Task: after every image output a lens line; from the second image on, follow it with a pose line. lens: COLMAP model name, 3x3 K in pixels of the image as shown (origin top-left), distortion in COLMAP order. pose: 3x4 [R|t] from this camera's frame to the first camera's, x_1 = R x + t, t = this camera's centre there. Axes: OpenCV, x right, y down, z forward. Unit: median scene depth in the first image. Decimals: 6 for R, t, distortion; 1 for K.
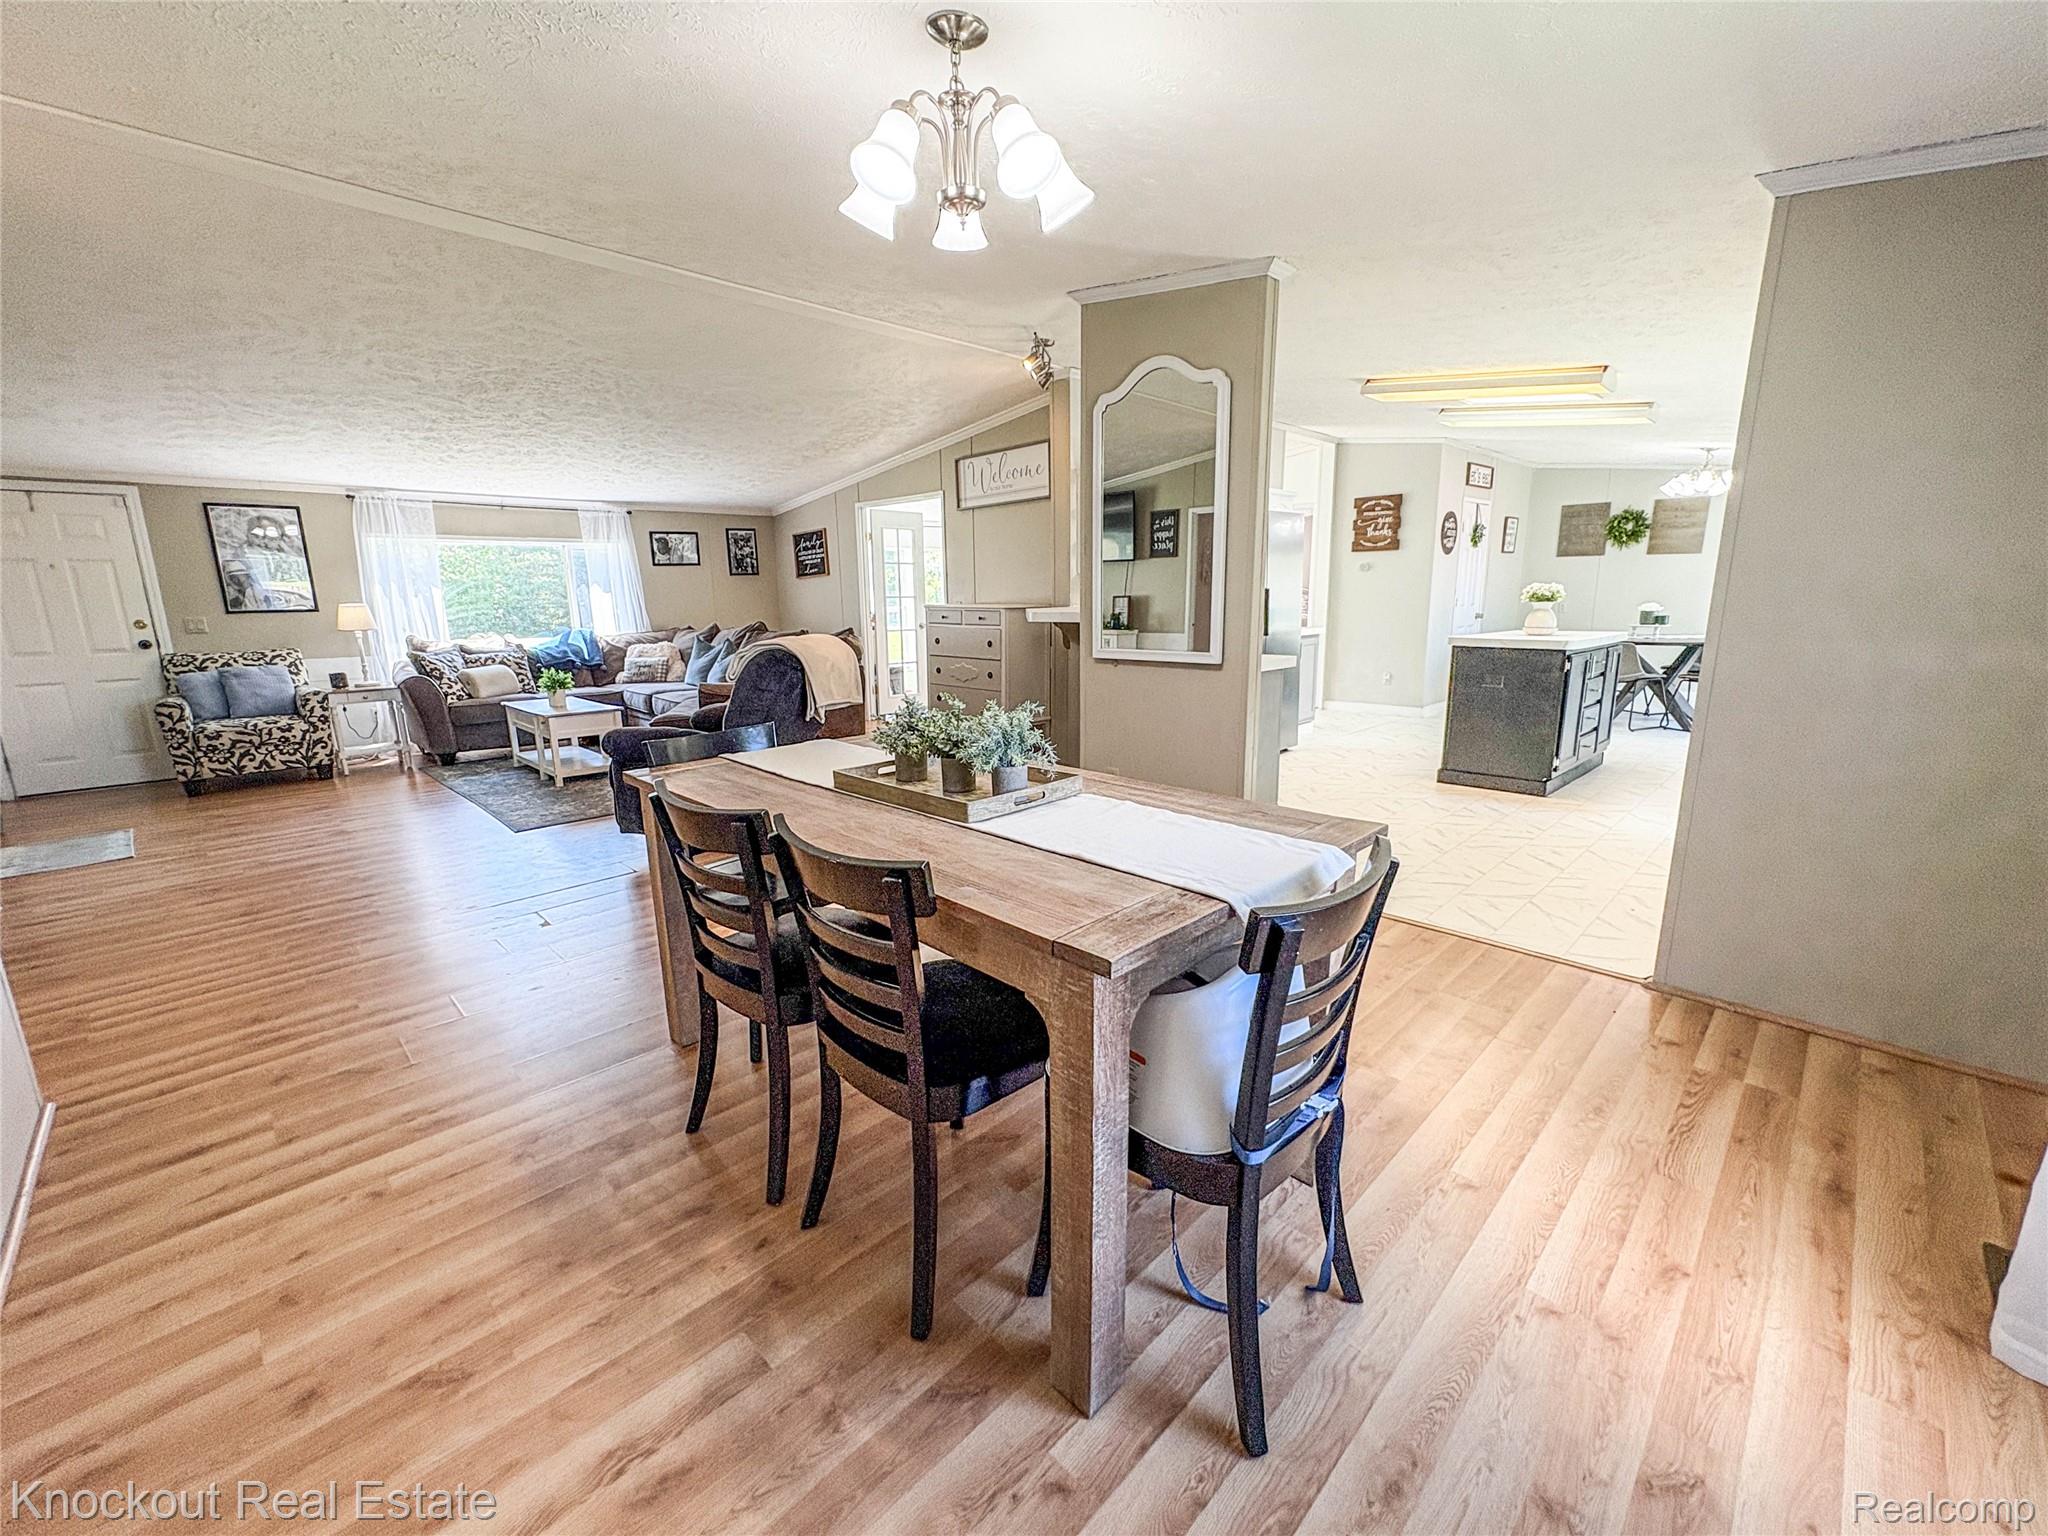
lens RADIAL K [[831.9, 0, 1021.4], [0, 831.9, 768.8], [0, 0, 1]] dist [-0.000521, -0.000148]
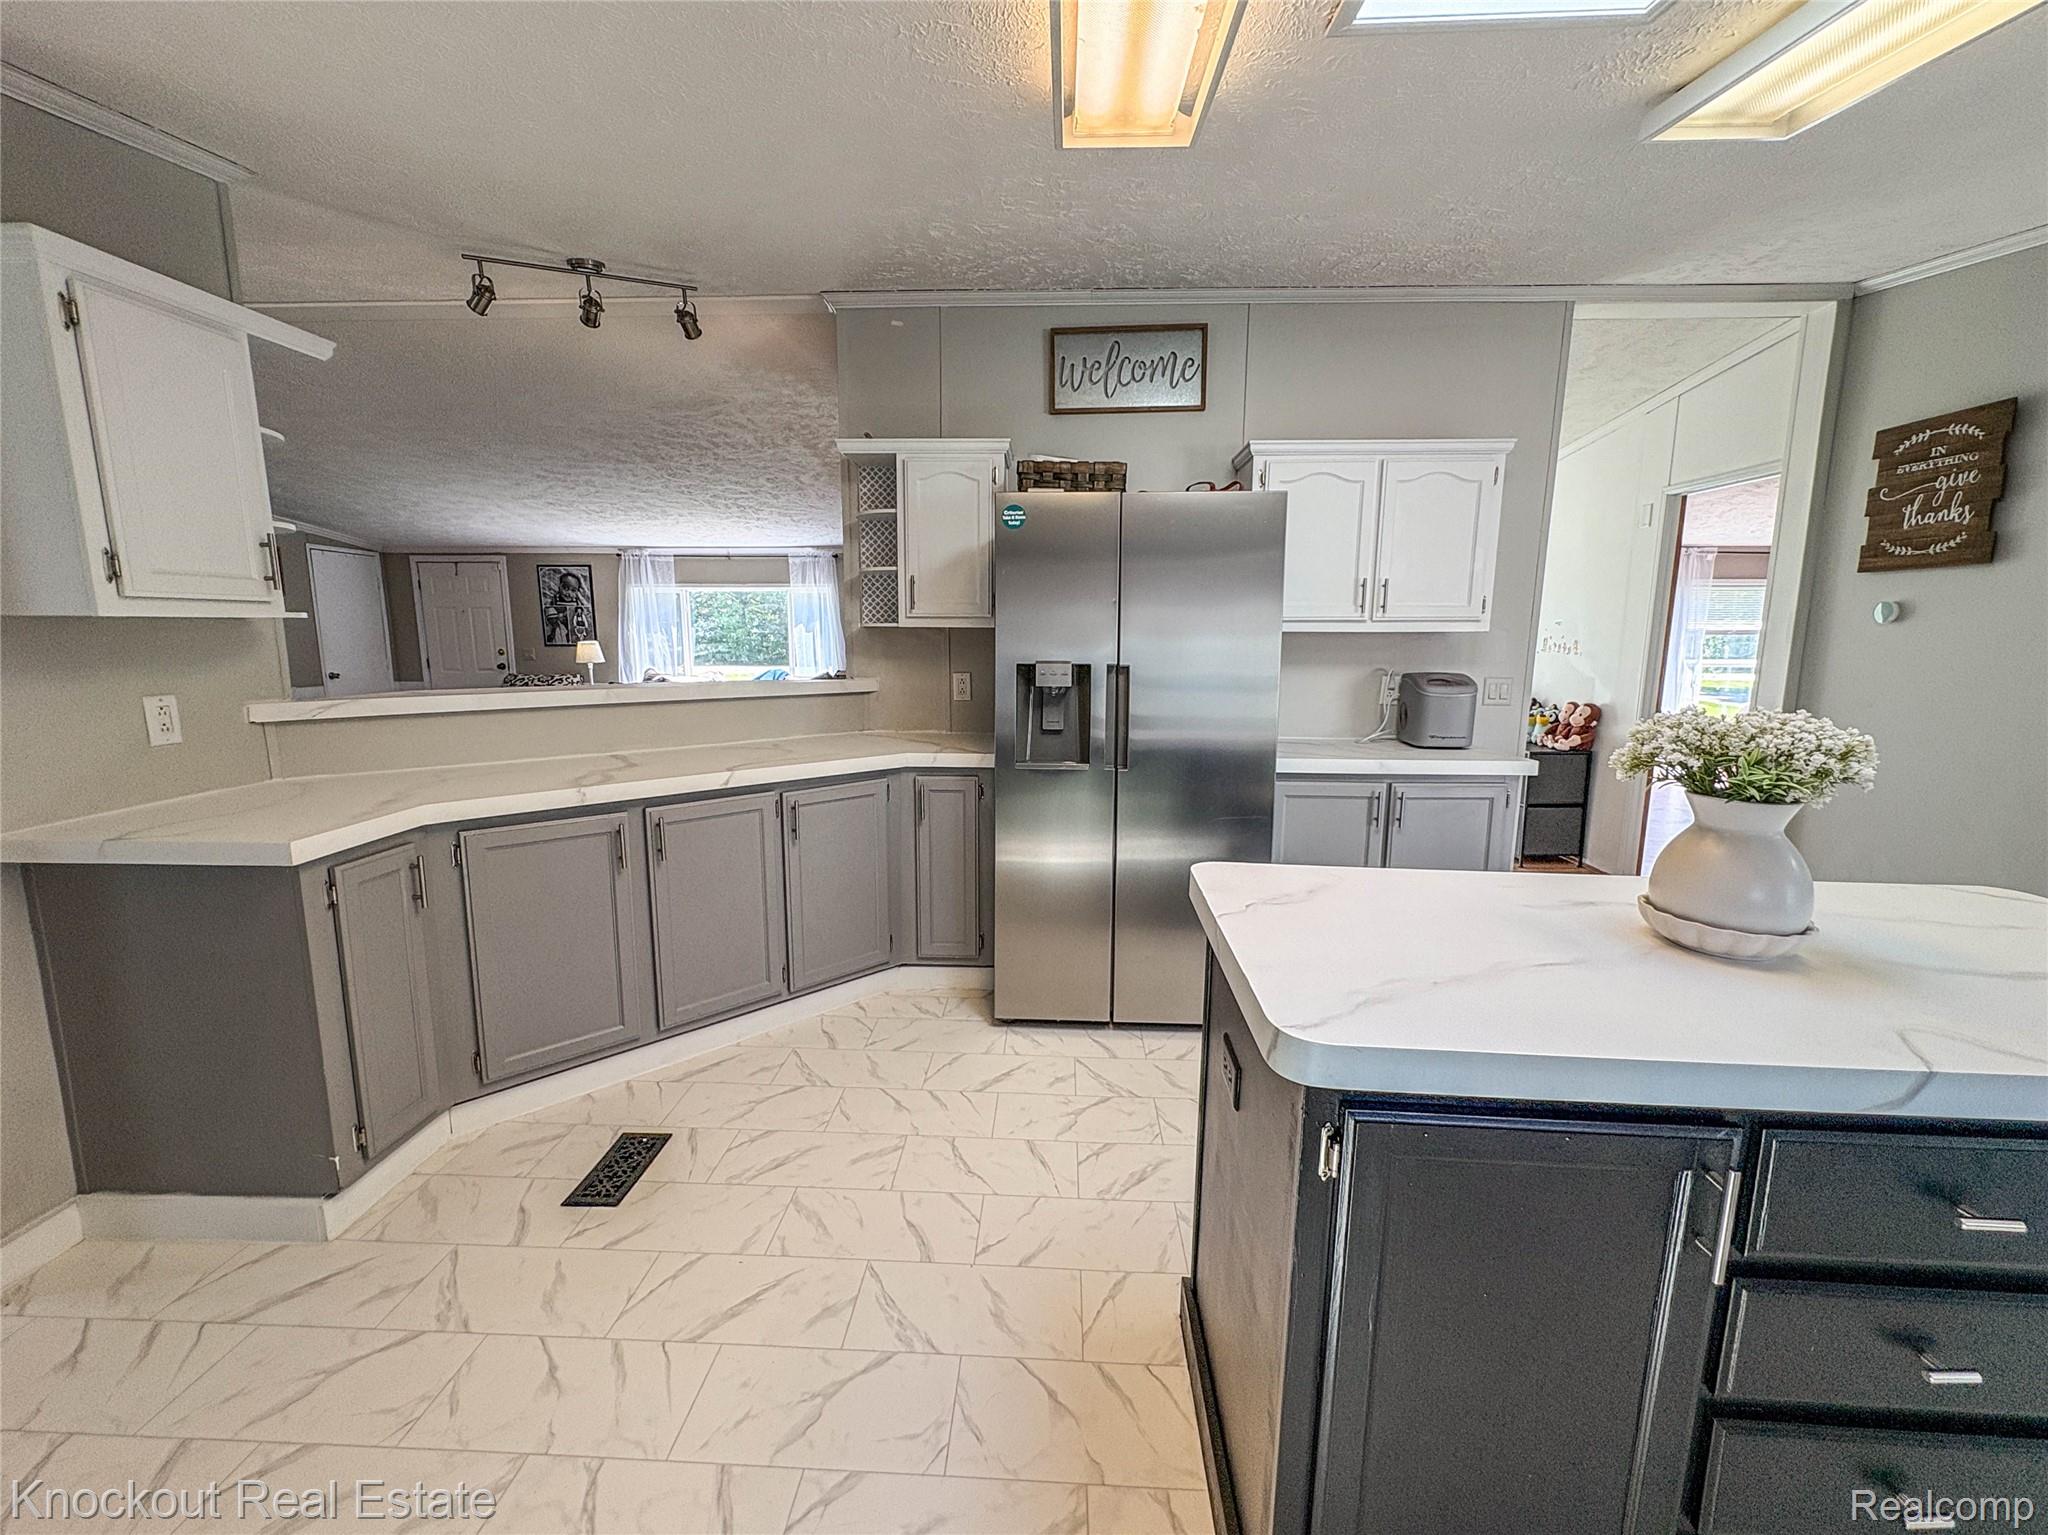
lens RADIAL K [[840.3, 0, 1019.9], [0, 840.3, 768.9], [0, 0, 1]] dist [-0.001581, 0.000083]
pose [[0.679711, 0.137026, -0.720567, 0.531076], [-0.167357, 0.985454, 0.029529, -0.148454], [0.714132, 0.100521, 0.692756, 0.583491]]
